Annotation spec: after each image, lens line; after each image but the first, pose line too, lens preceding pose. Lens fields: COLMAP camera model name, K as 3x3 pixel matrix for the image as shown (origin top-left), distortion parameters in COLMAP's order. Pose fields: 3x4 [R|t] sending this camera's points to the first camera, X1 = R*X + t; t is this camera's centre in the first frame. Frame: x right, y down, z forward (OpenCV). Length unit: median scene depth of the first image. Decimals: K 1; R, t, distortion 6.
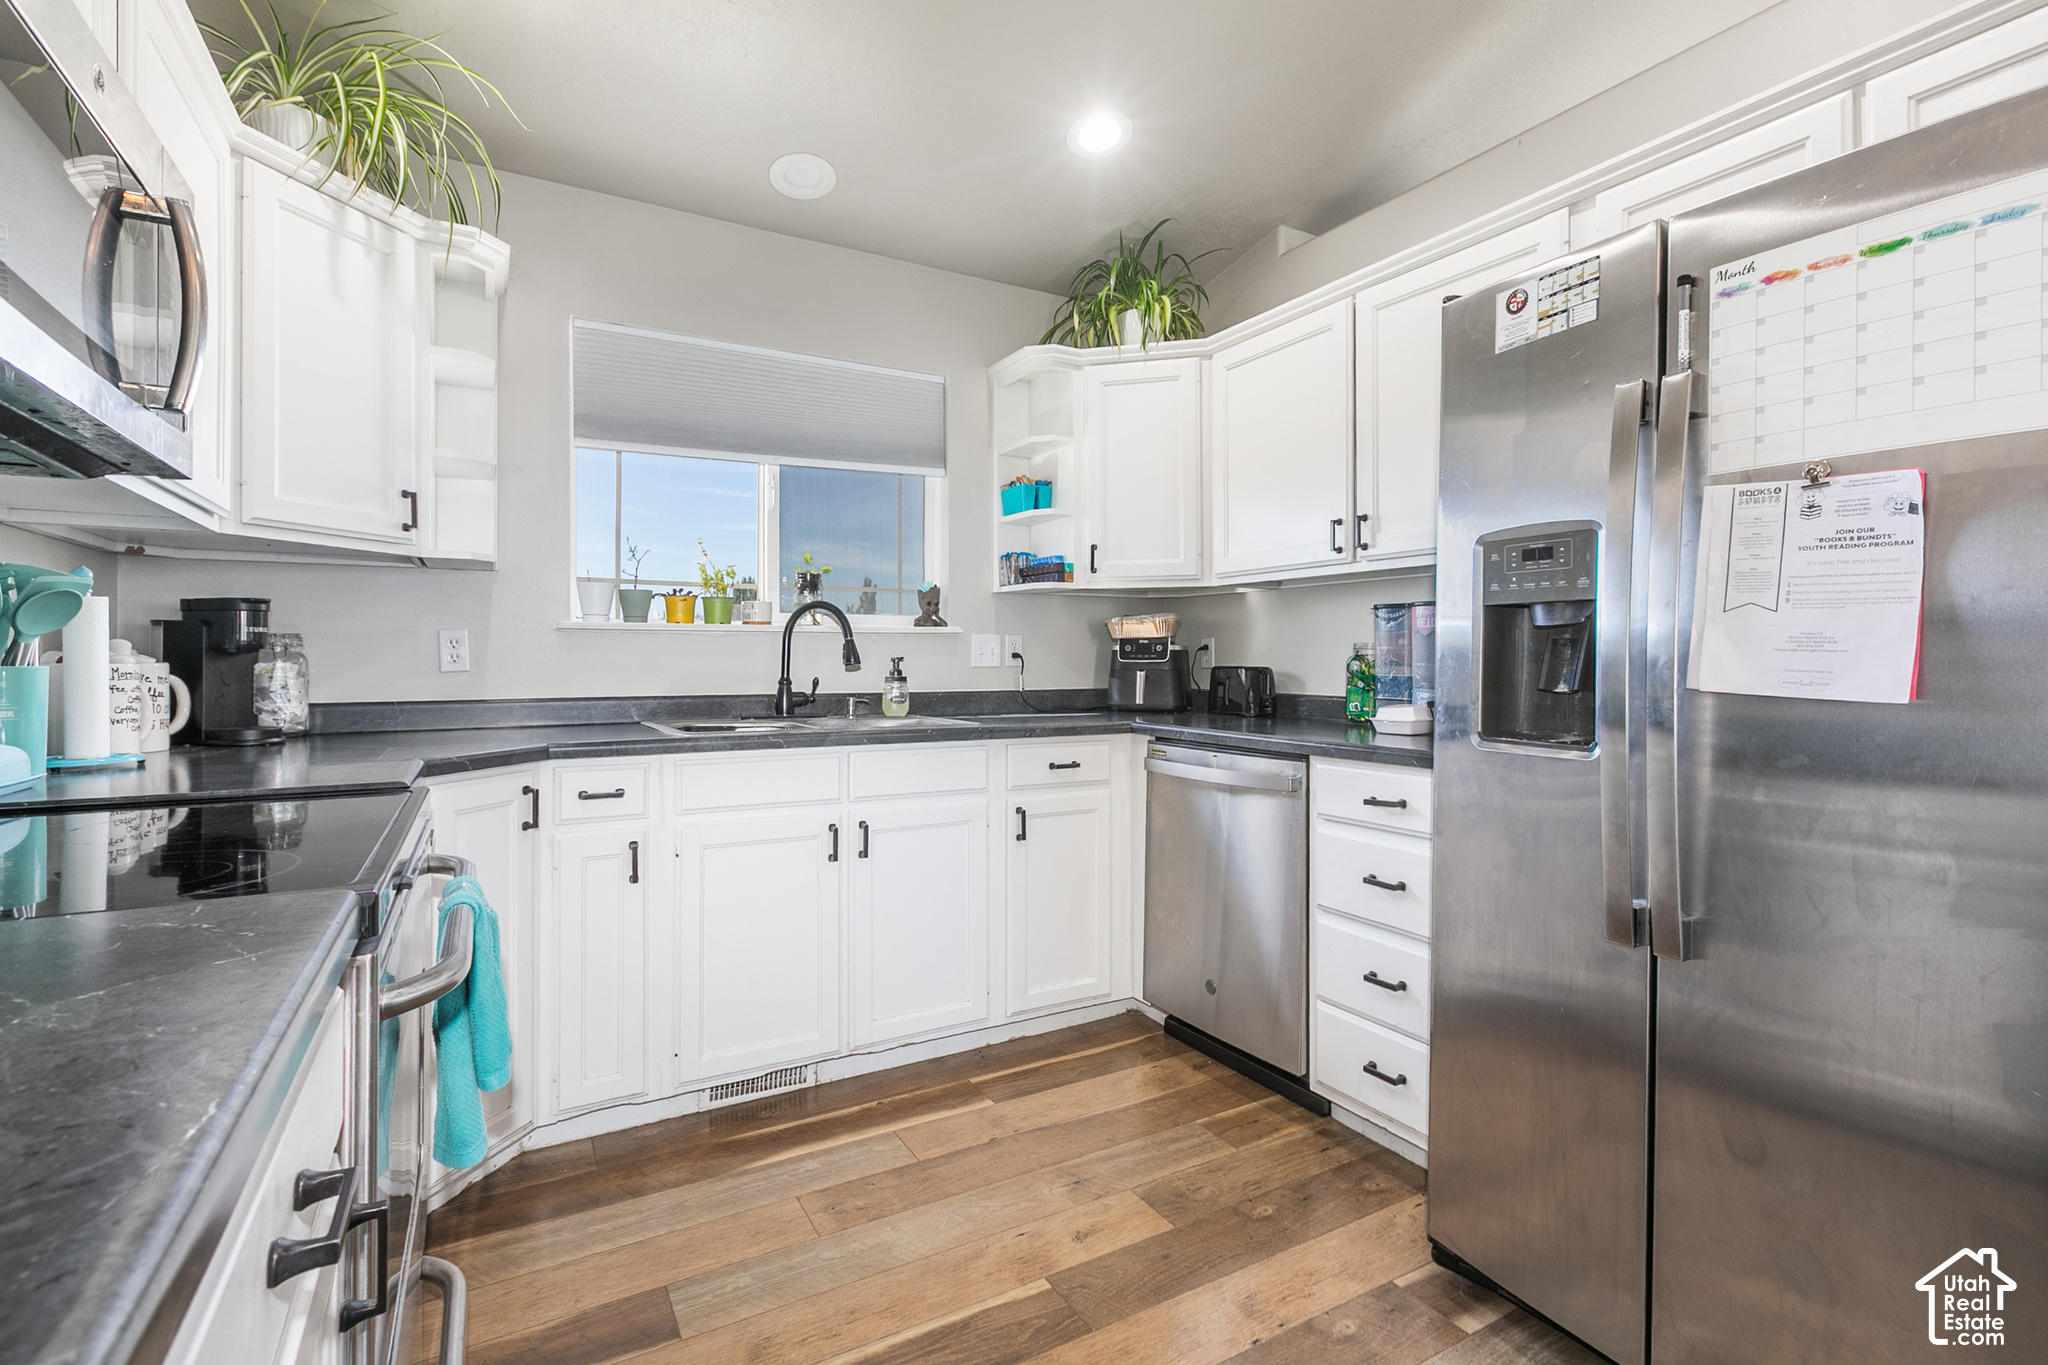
lens RADIAL K [[932.0, 0, 1001.2], [0, 932.0, 655.9], [0, 0, 1]] dist [0.003561, 0.000353]
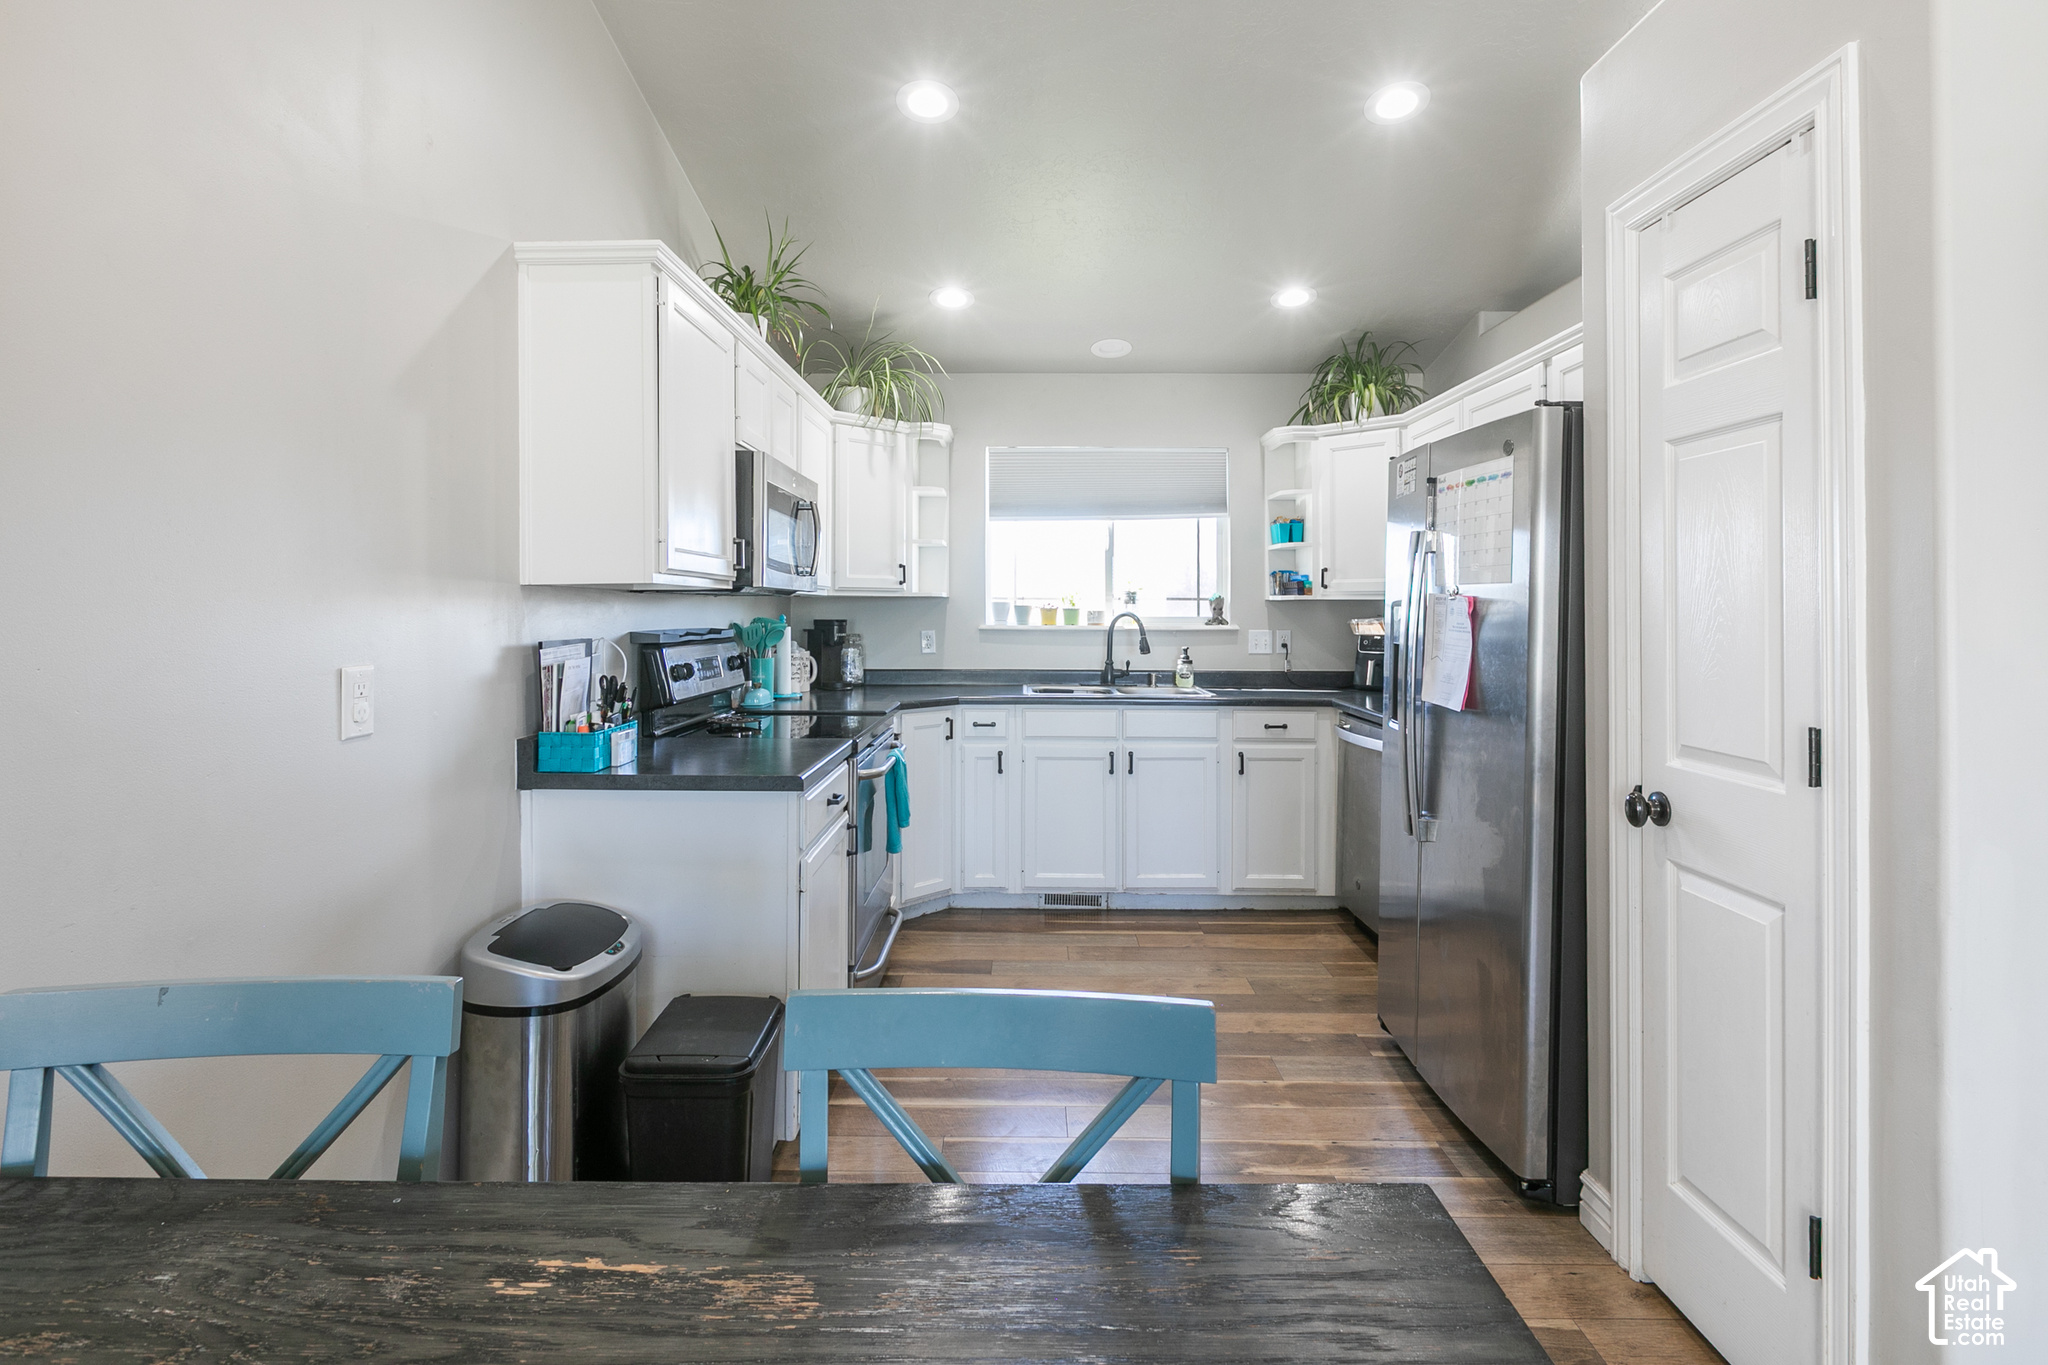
lens RADIAL K [[1004.0, 0, 1013.3], [0, 1004.0, 612.1], [0, 0, 1]] dist [-0.000838, 0.000047]
pose [[0.866236, 0.005454, -0.499605, 0.585204], [-0.001500, 0.999964, 0.008315, -0.087920], [0.499632, -0.006453, 0.866214, -0.670014]]
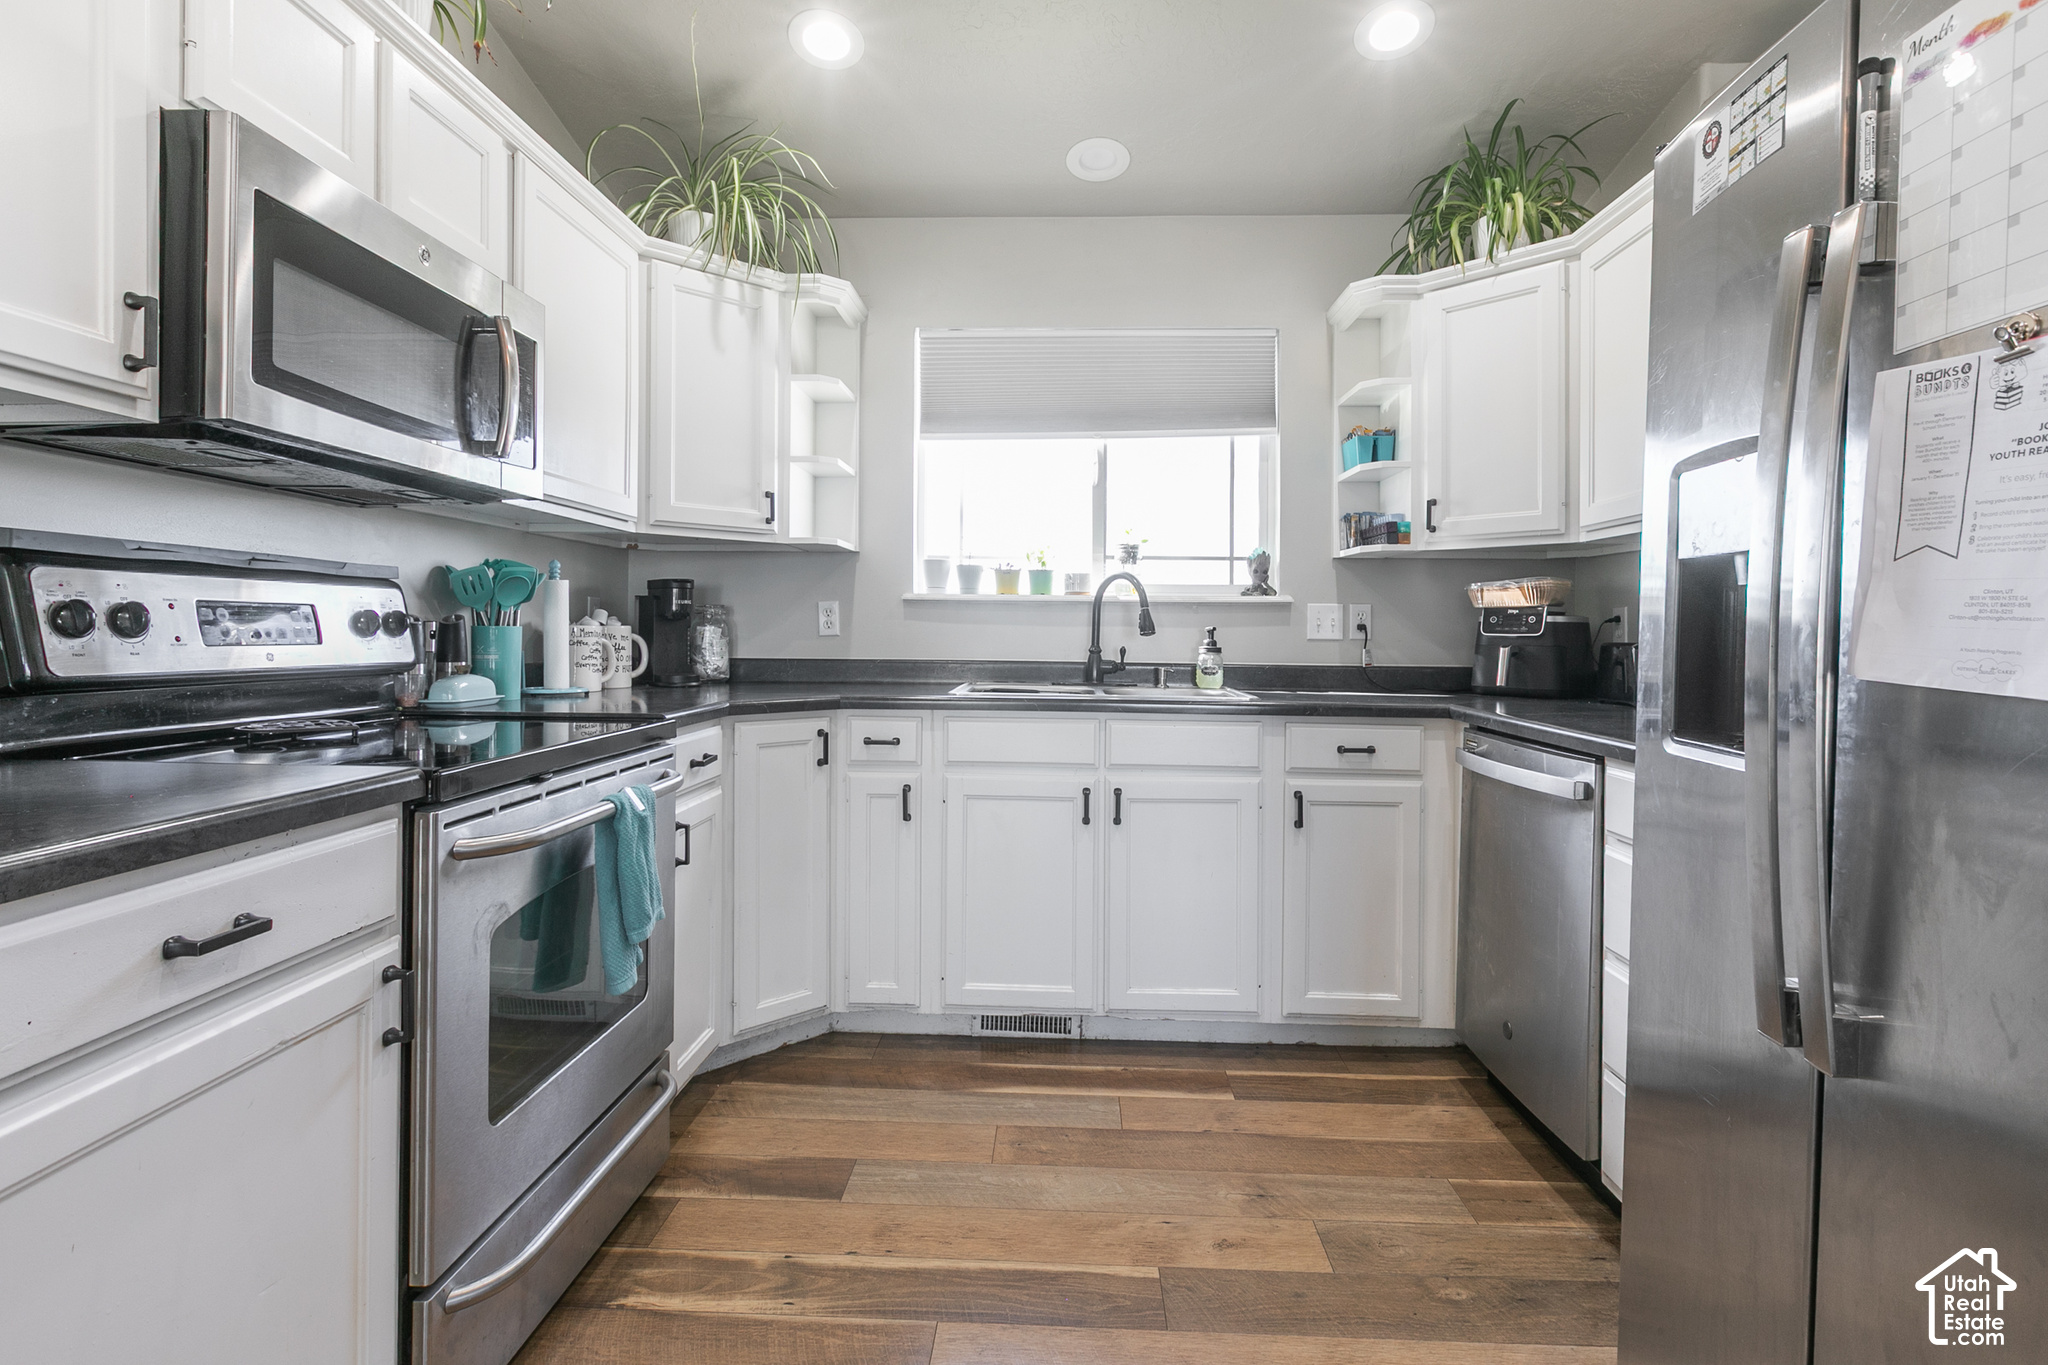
lens RADIAL K [[972.6, 0, 1033.3], [0, 972.6, 631.6], [0, 0, 1]] dist [-0.001334, 0.000076]
pose [[0.853922, 0.010413, -0.520296, 0.337629], [-0.009235, 0.999946, 0.004855, 0.003076], [0.520318, 0.000659, 0.853972, 0.053771]]
